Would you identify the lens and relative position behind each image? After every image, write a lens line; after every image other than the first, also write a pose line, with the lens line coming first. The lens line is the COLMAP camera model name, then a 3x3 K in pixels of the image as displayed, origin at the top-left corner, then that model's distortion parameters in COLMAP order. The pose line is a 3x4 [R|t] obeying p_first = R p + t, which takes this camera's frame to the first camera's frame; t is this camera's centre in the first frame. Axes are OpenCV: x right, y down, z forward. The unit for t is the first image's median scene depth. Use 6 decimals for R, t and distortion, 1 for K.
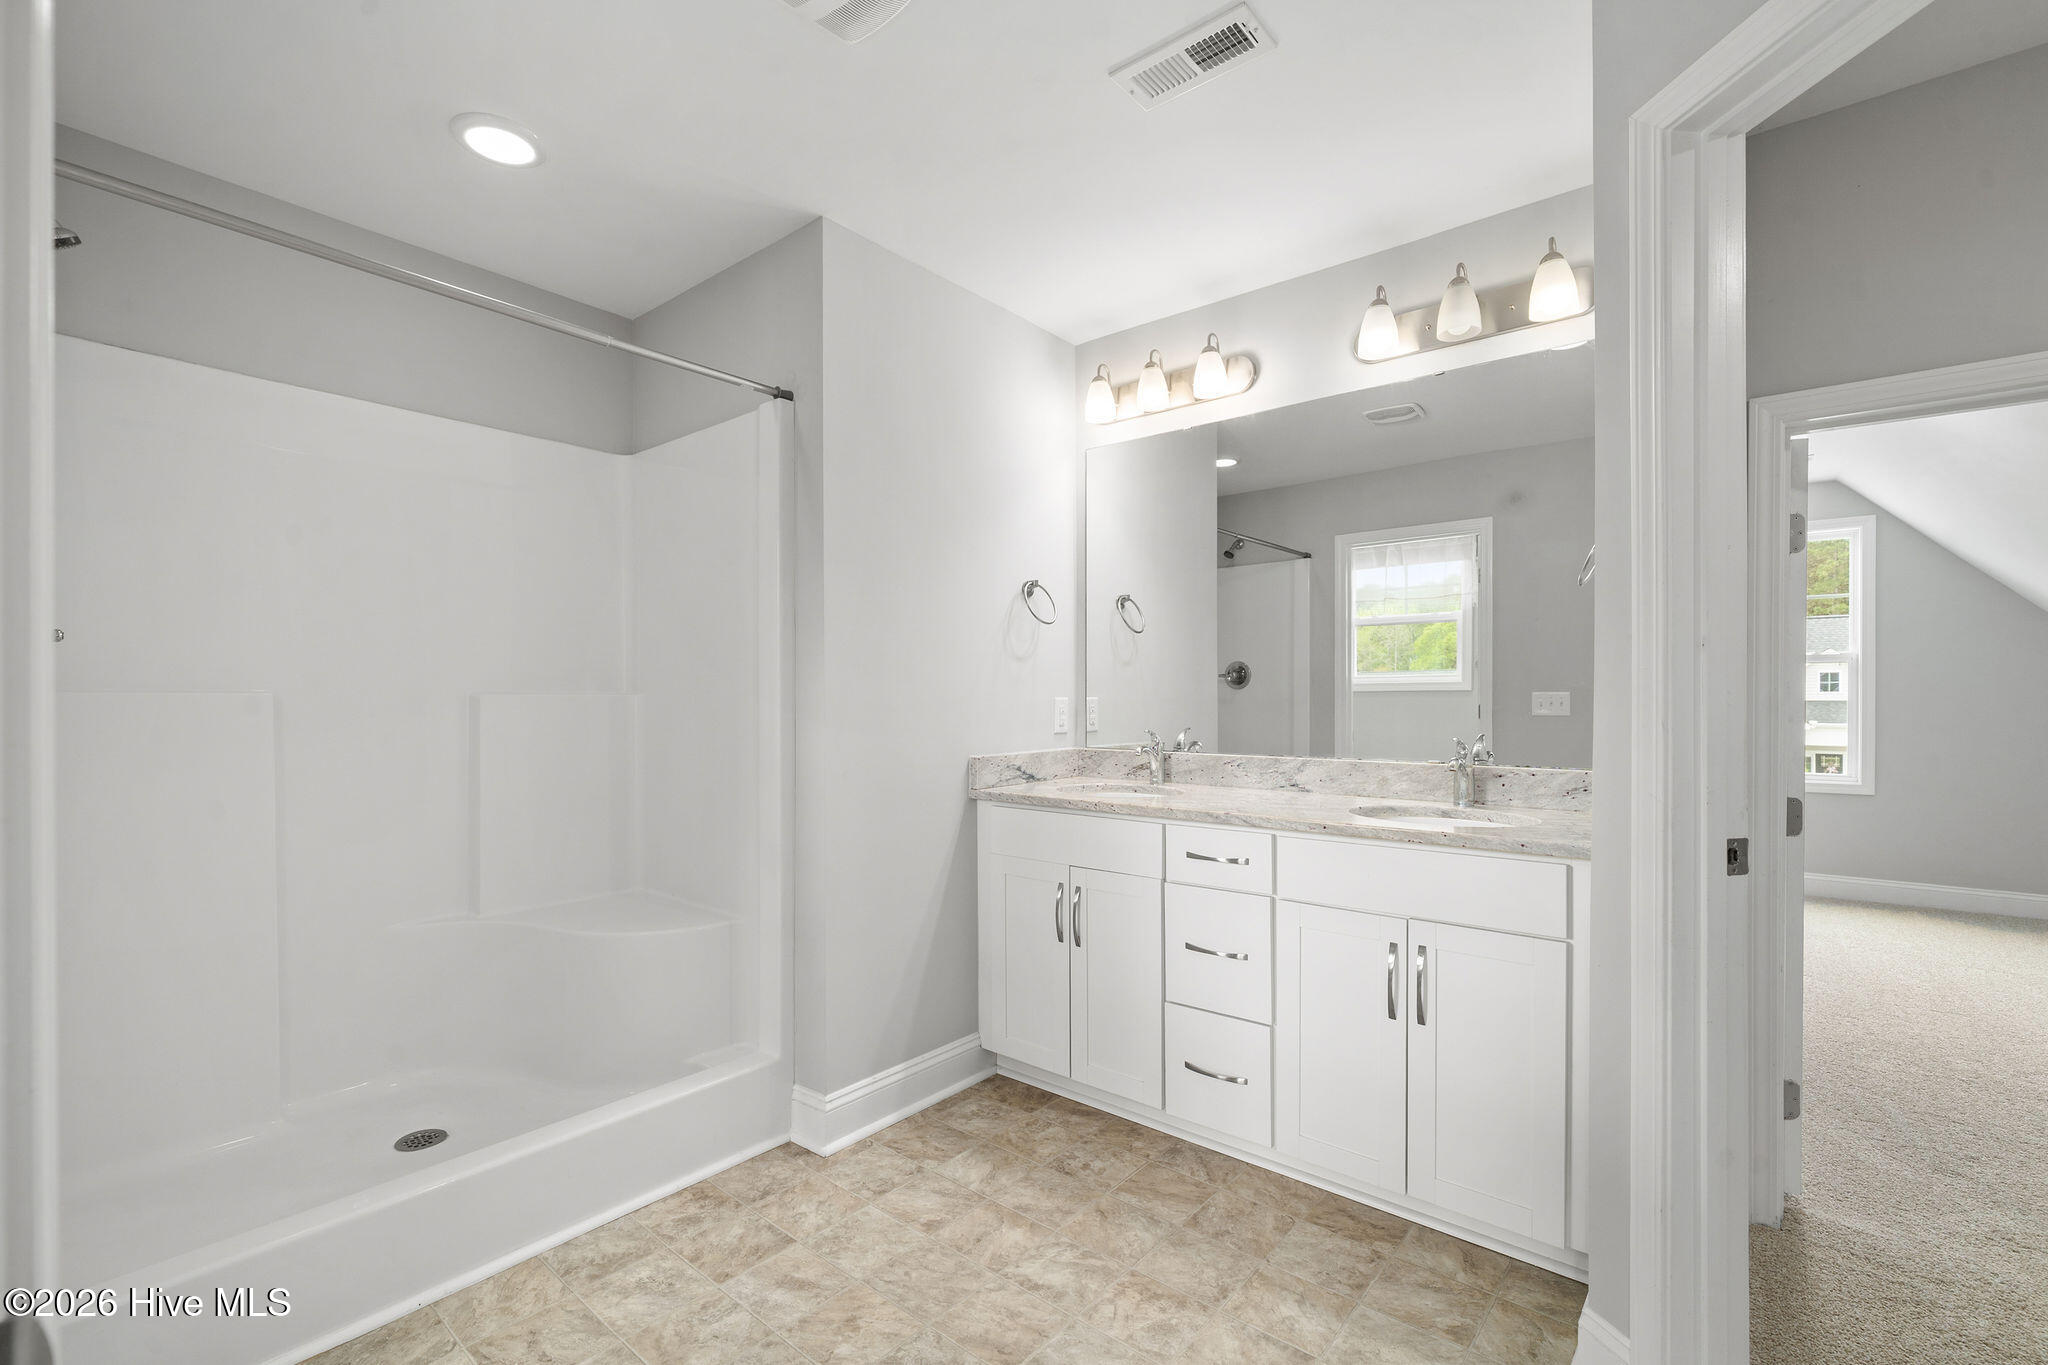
lens RADIAL K [[912.0, 0, 1008.2], [0, 912.0, 698.4], [0, 0, 1]] dist [-0.001039, 0.000673]
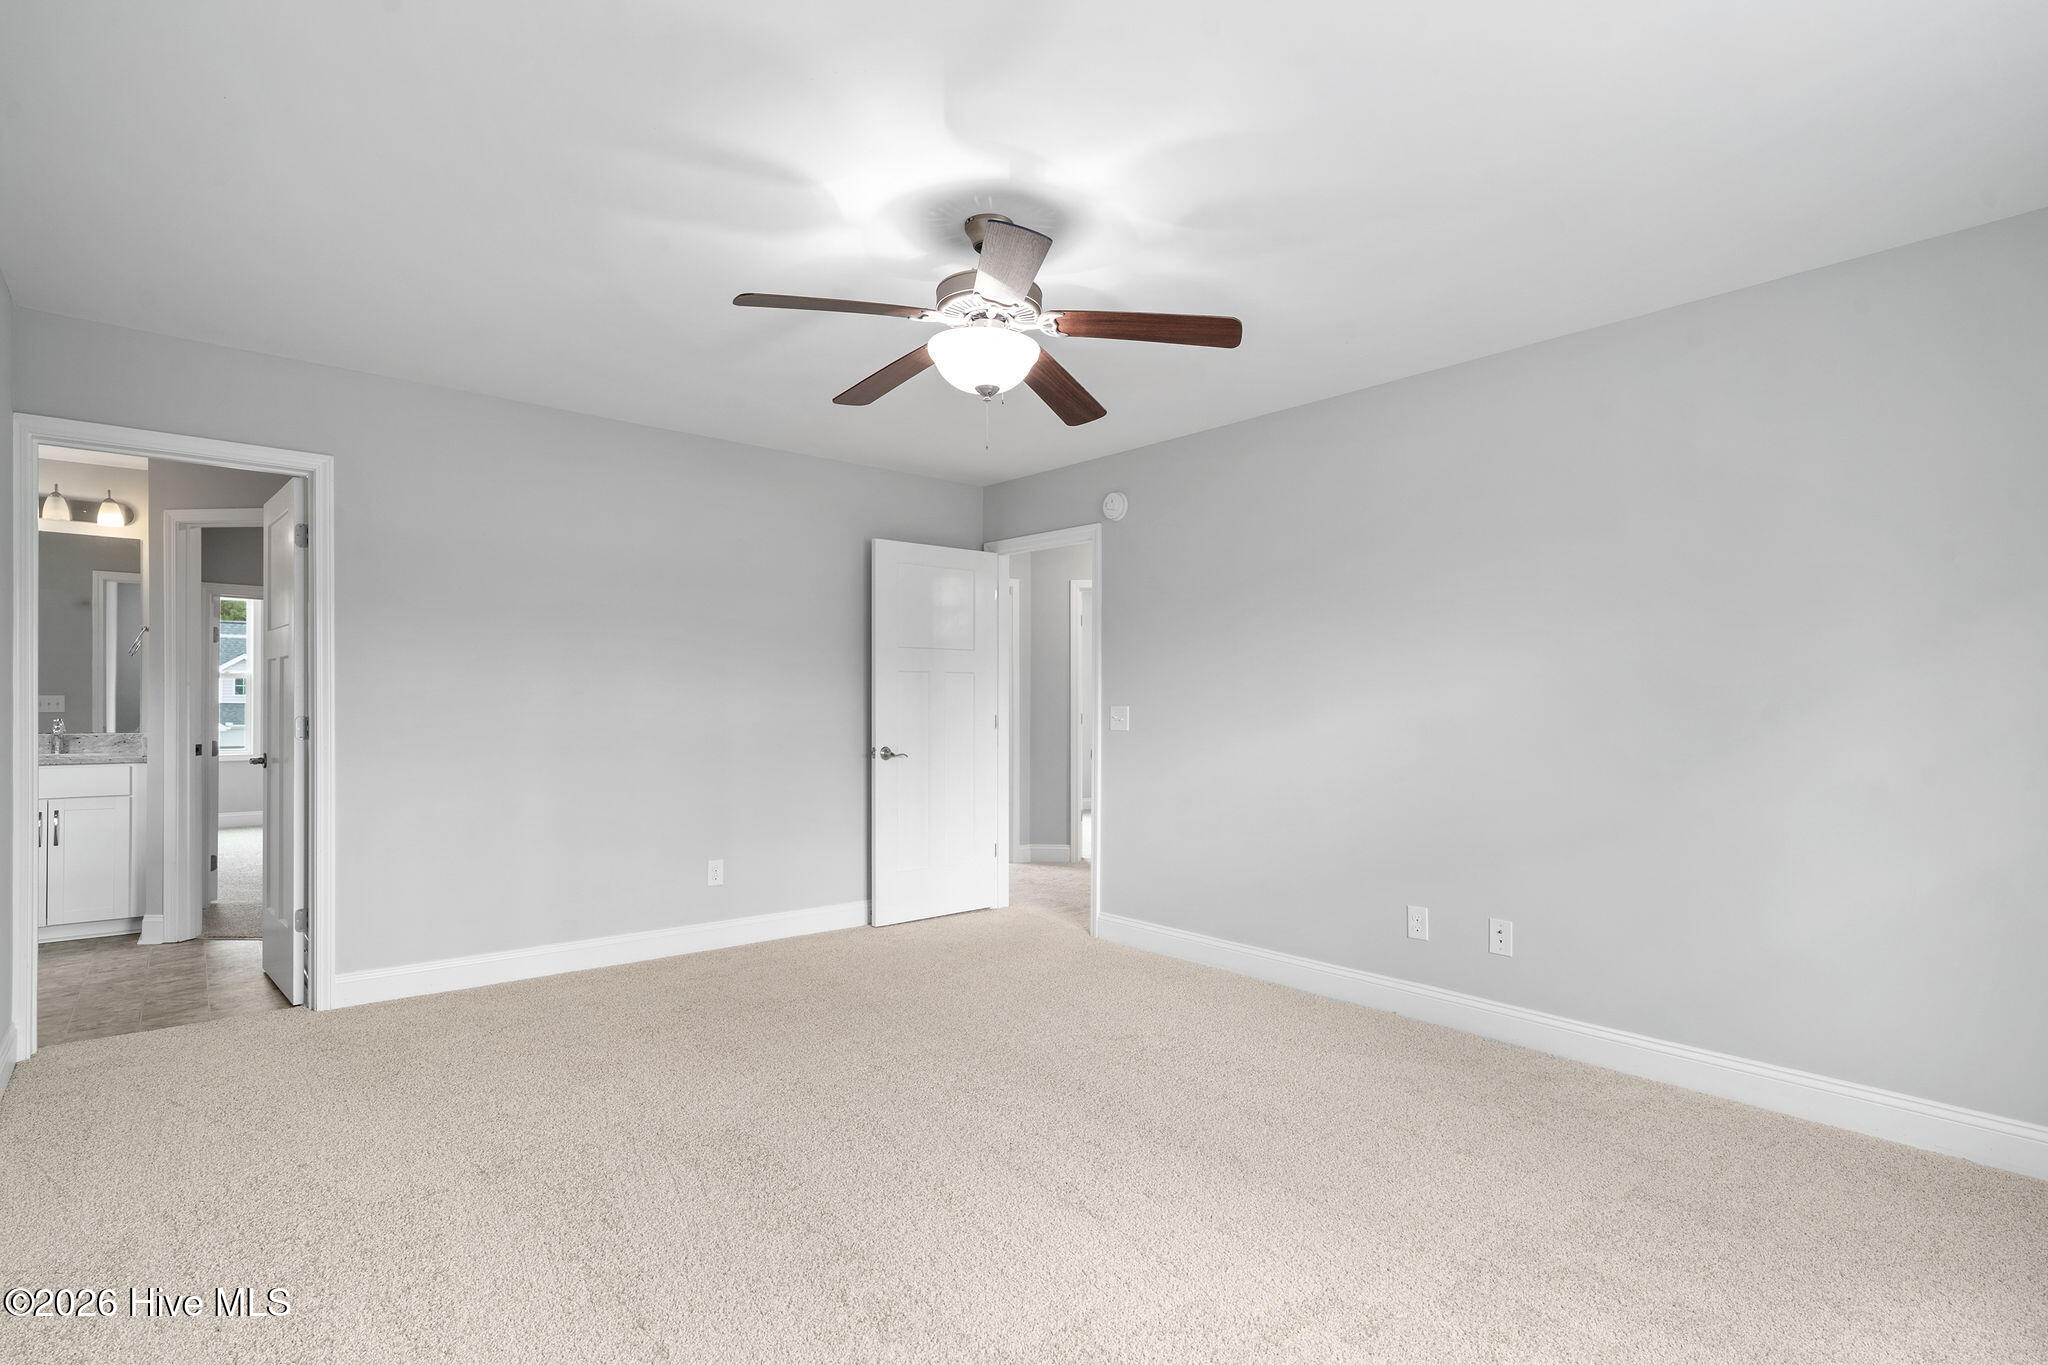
lens RADIAL K [[1055.3, 0, 1012.6], [0, 1055.3, 695.1], [0, 0, 1]] dist [-0.000396, 0.002379]
pose [[0.207268, 0.002161, 0.978282, -1.463579], [0.003316, 0.999990, -0.002911, 0.003418], [-0.978279, 0.003848, 0.207259, -1.679437]]
